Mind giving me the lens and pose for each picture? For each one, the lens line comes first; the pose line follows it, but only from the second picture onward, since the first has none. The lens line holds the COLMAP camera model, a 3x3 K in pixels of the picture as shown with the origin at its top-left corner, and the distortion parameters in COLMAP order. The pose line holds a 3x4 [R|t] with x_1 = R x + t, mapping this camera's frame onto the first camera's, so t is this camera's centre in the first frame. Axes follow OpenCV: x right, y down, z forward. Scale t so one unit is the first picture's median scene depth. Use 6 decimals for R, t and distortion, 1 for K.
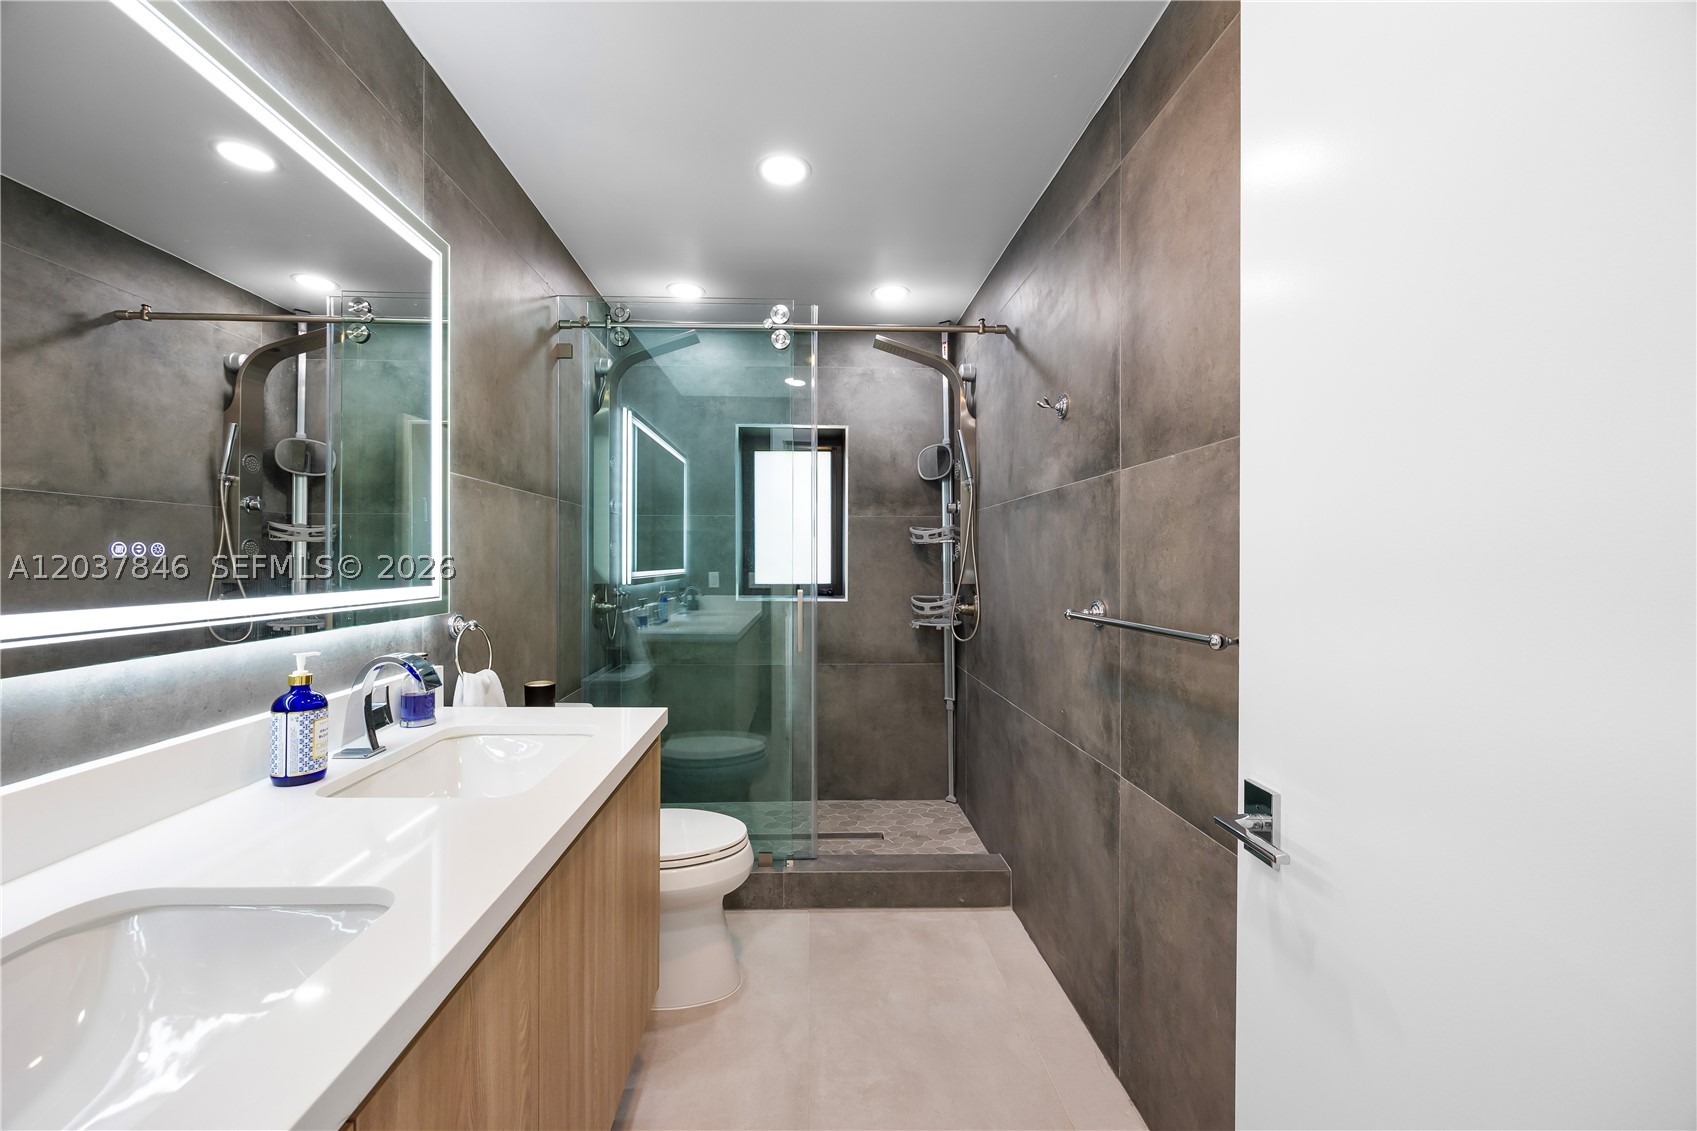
lens RADIAL K [[649.1, 0, 850.0], [0, 649.1, 559.4], [0, 0, 1]] dist [-0.001628, -0.000042]
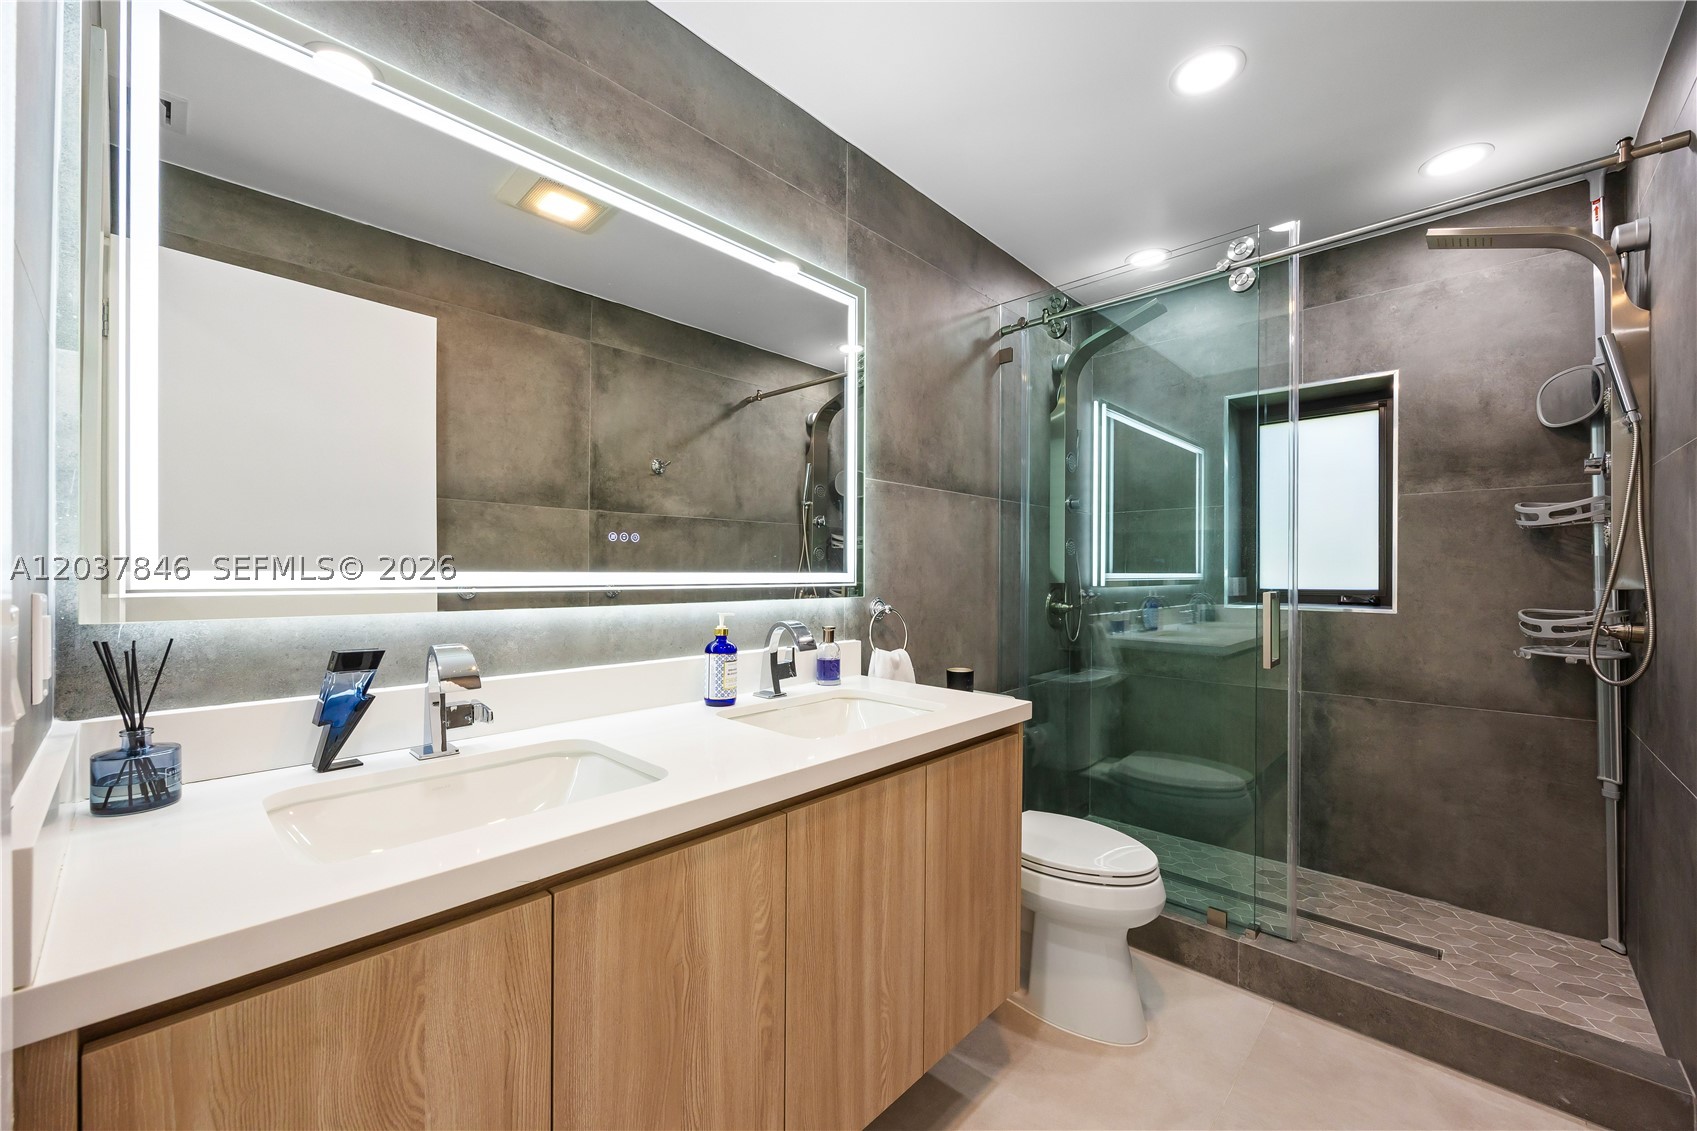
lens RADIAL K [[670.8, 0, 848.5], [0, 670.8, 565.5], [0, 0, 1]] dist [0.000473, -0.000300]
pose [[0.703233, -0.008519, -0.710908, 0.124074], [0.004572, 0.999962, -0.007460, 0.018079], [0.710945, 0.001996, 0.703245, 0.059418]]
